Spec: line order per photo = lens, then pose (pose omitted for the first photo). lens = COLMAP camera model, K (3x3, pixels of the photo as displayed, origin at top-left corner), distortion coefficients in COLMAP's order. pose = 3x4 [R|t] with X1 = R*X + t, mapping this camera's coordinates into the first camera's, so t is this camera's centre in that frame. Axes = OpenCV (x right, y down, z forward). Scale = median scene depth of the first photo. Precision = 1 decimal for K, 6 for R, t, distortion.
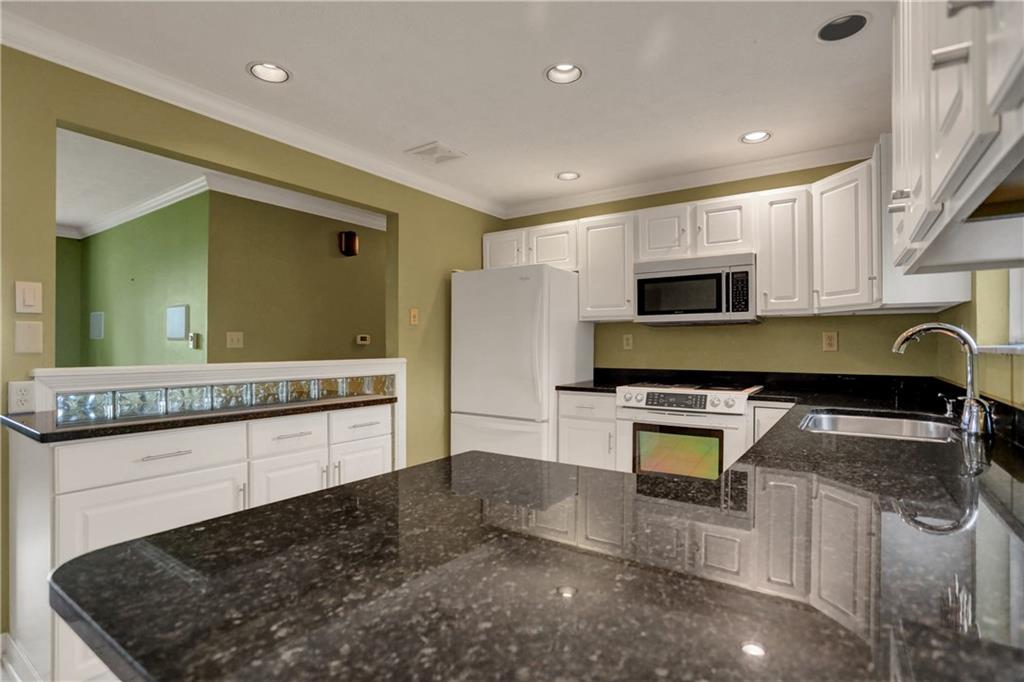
lens RADIAL K [[513.7, 0, 504.7], [0, 513.7, 347.4], [0, 0, 1]] dist [-0.055456, 0.000179]
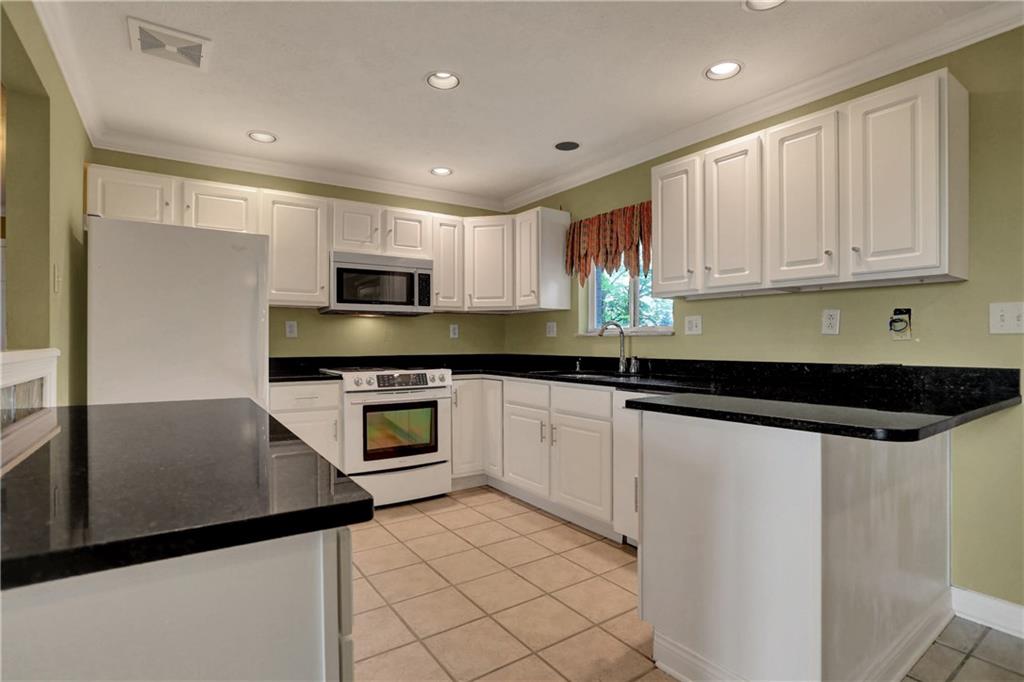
lens RADIAL K [[504.1, 0, 521.3], [0, 504.1, 343.5], [0, 0, 1]] dist [-0.058871, 0.023120]
pose [[0.337117, -0.005117, 0.941449, -0.585626], [0.006122, 0.999976, 0.003243, 0.018284], [-0.941443, 0.004670, 0.337140, 0.339255]]
